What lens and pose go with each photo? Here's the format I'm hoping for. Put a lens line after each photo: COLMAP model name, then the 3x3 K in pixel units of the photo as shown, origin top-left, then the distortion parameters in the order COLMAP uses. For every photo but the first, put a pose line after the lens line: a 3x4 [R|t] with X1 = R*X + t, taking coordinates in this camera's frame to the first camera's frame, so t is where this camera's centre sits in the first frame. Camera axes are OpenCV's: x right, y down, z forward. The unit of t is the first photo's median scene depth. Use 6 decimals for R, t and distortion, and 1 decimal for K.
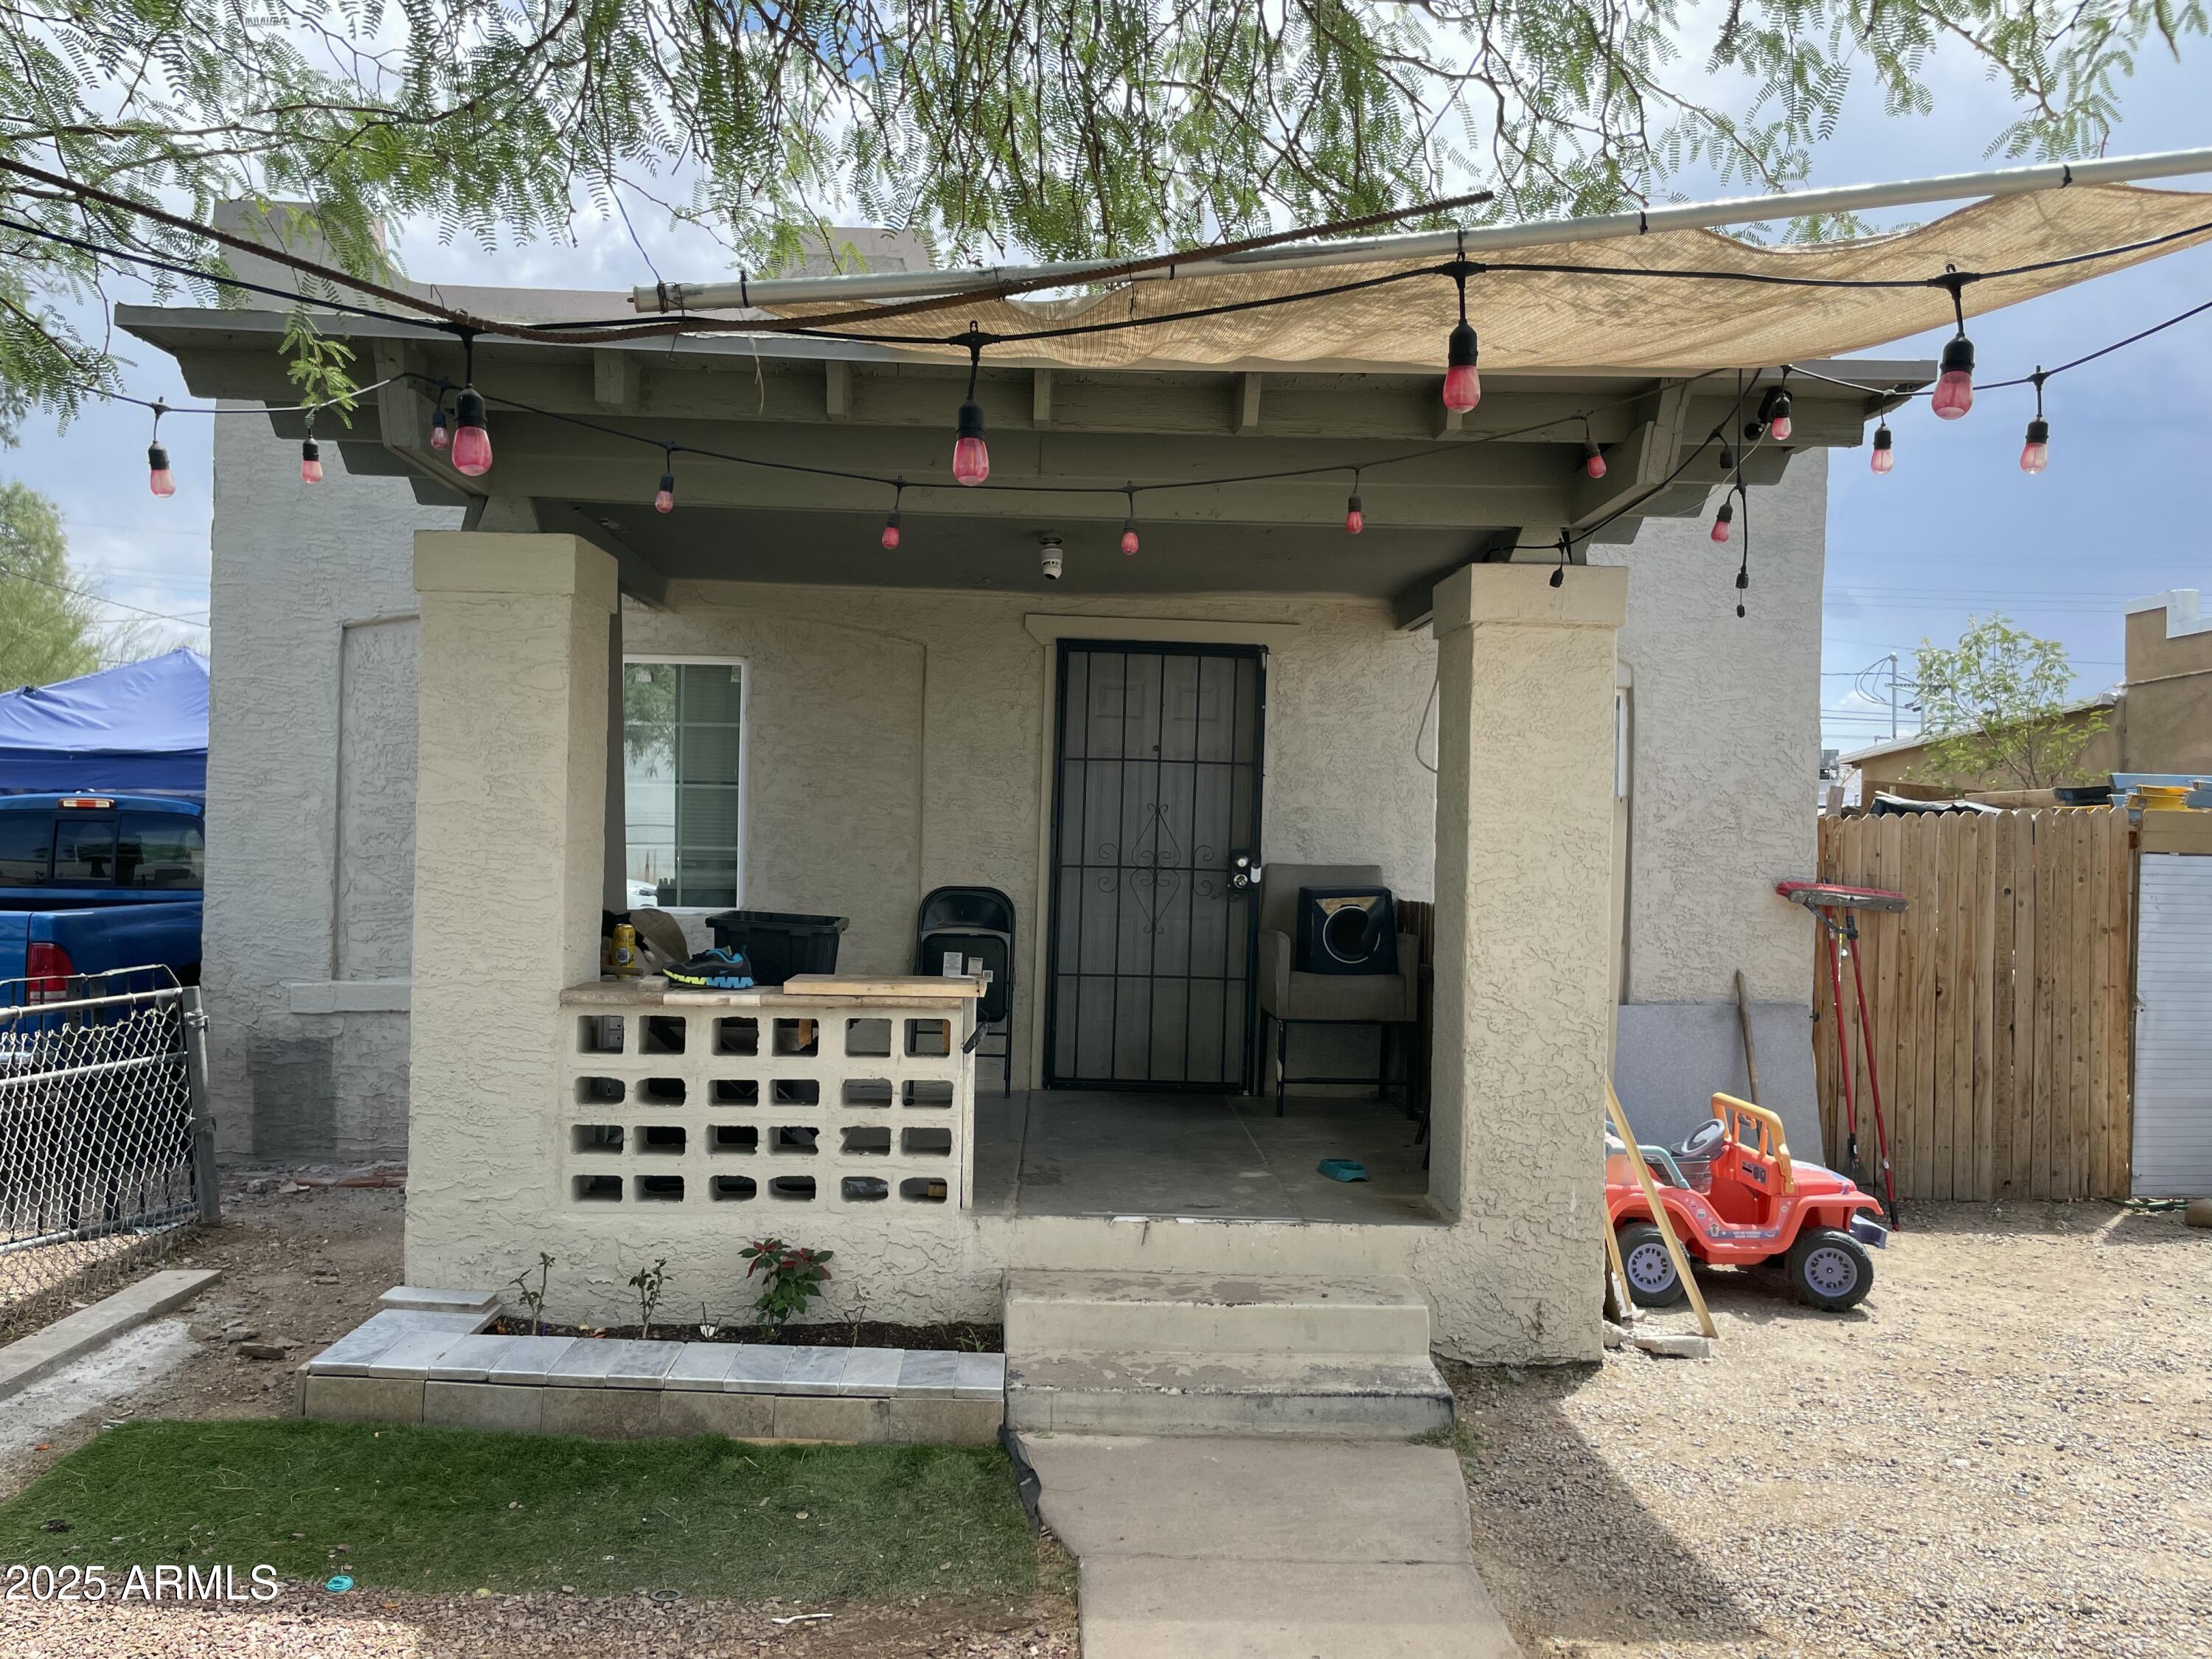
lens RADIAL K [[1749.0, 0, 1106.0], [0, 1749.0, 829.5], [0, 0, 1]] dist [0.068091, -0.143008]
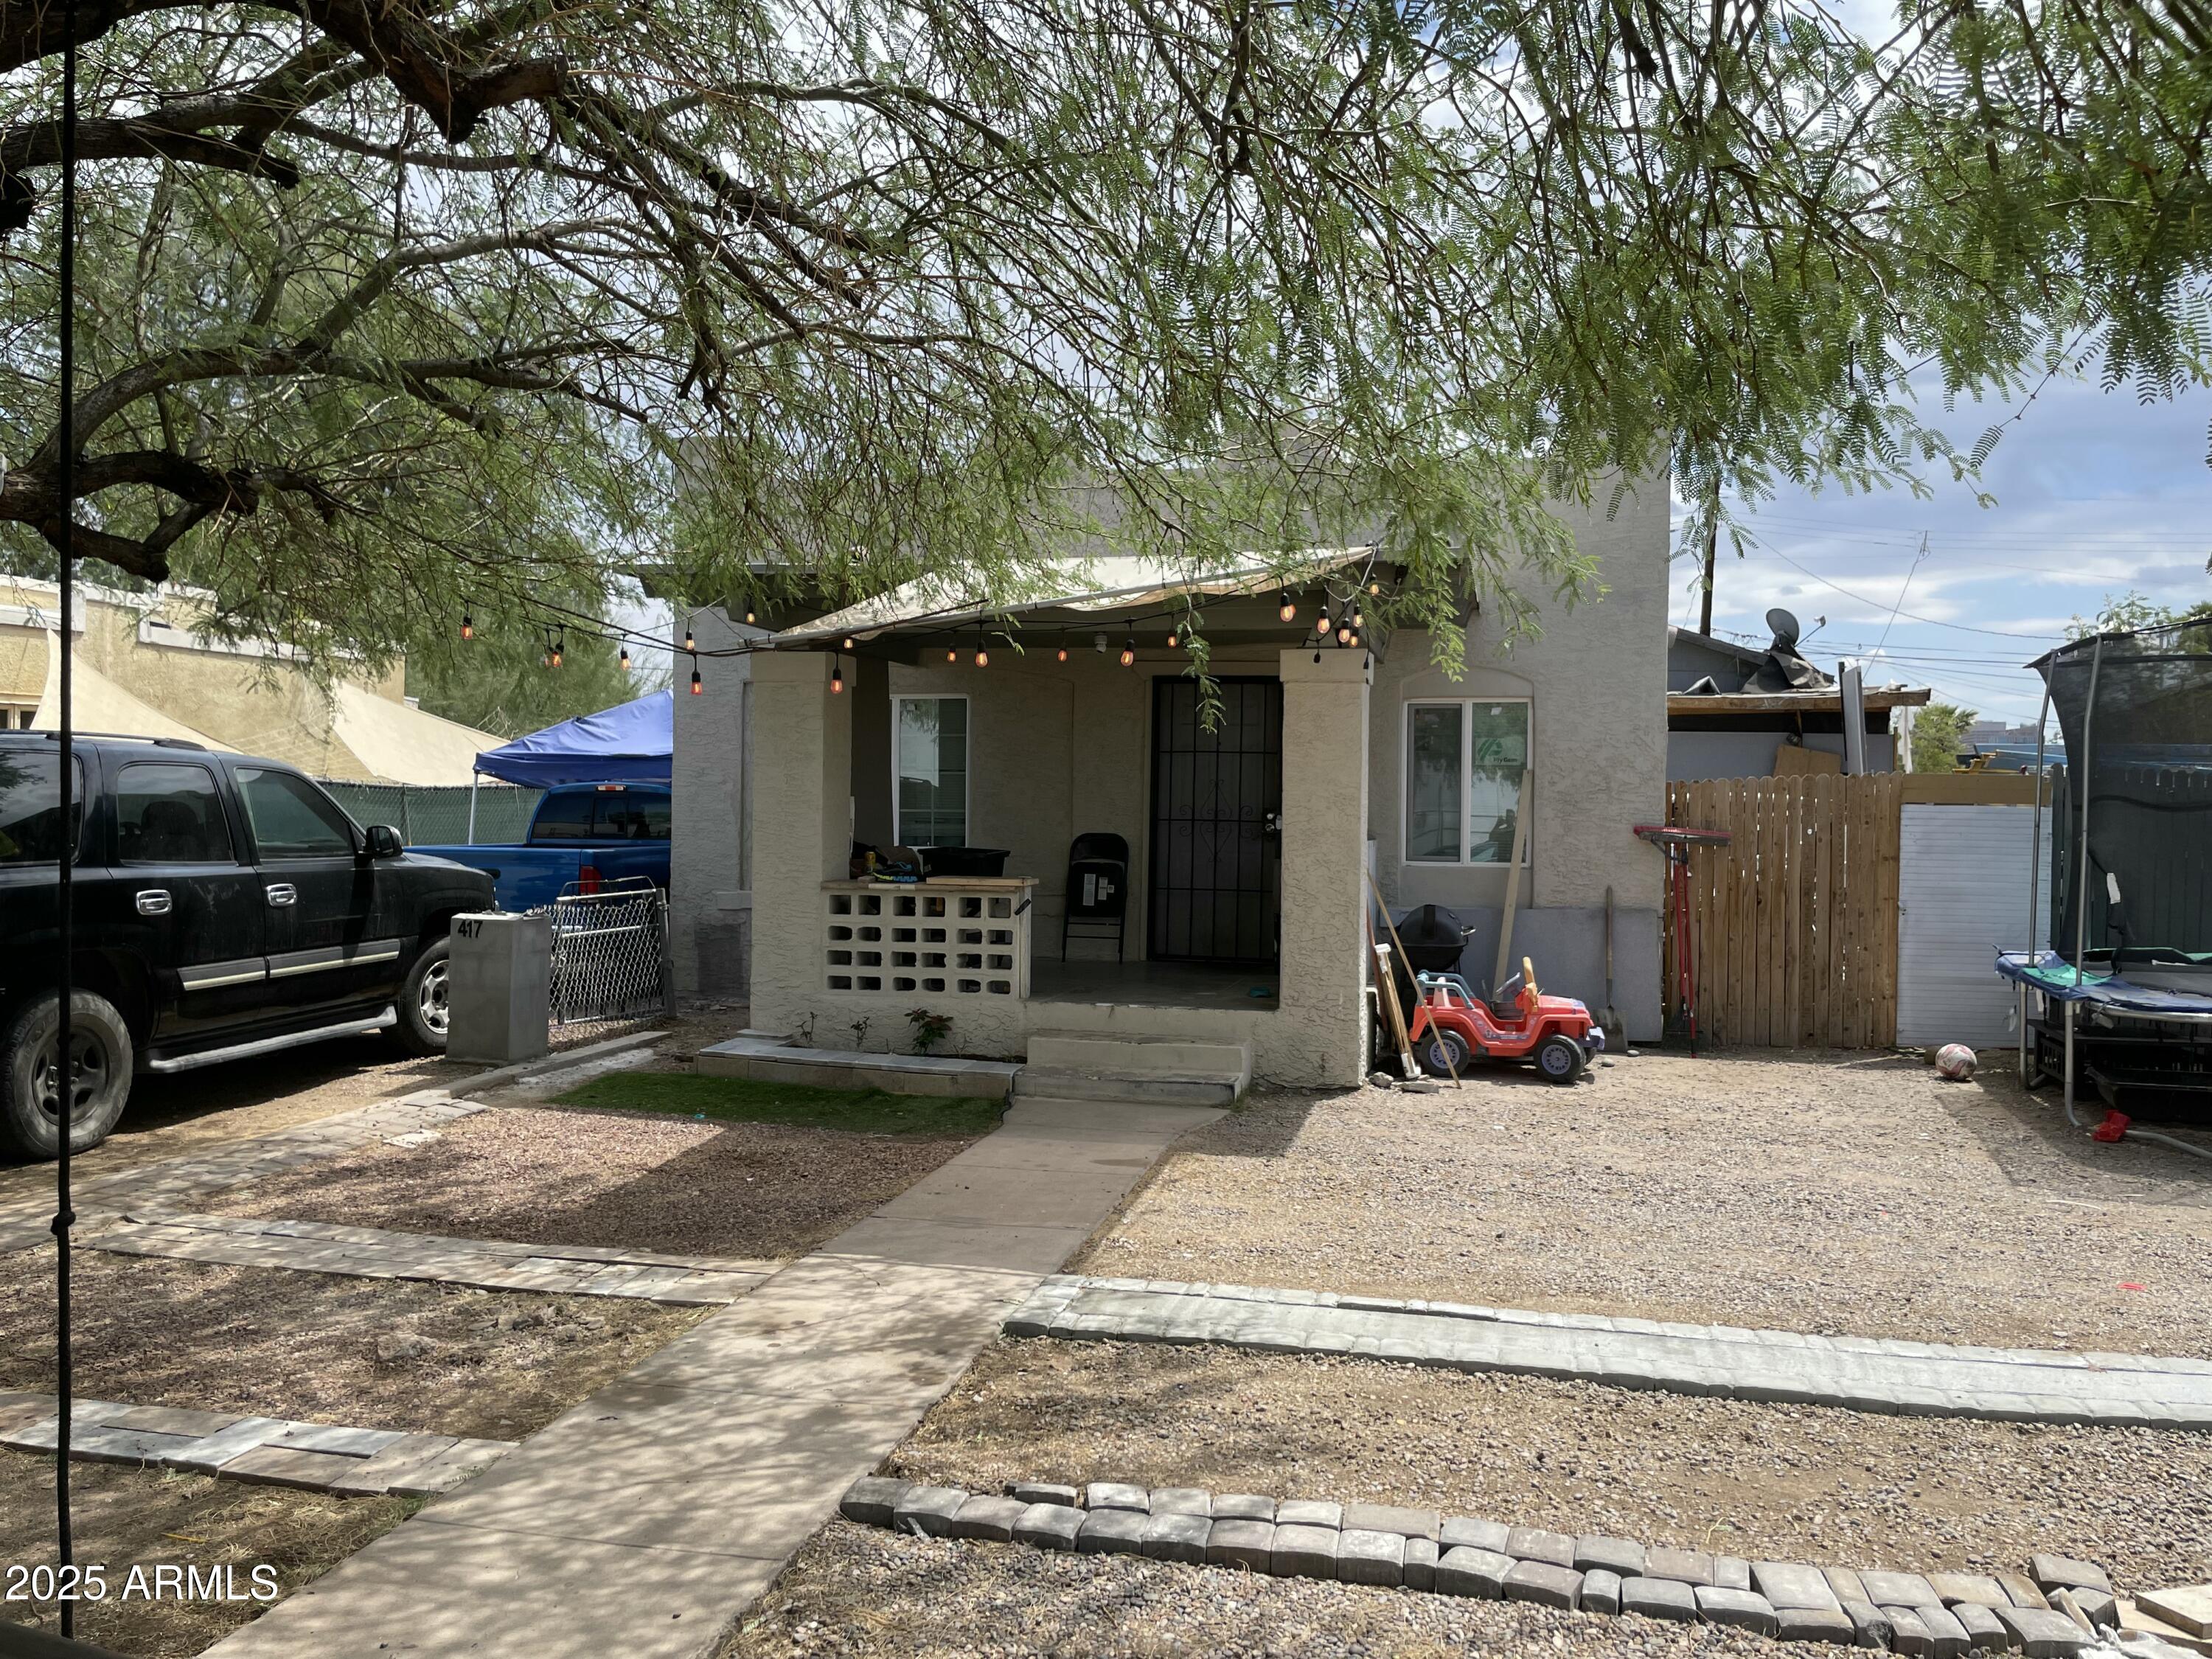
lens RADIAL K [[1749.0, 0, 1106.0], [0, 1749.0, 829.5], [0, 0, 1]] dist [0.068091, -0.143008]
pose [[0.965696, -0.007920, -0.259555, 0.501459], [0.012518, 0.999793, 0.016068, 0.005414], [0.259374, -0.018766, 0.965595, -0.798892]]
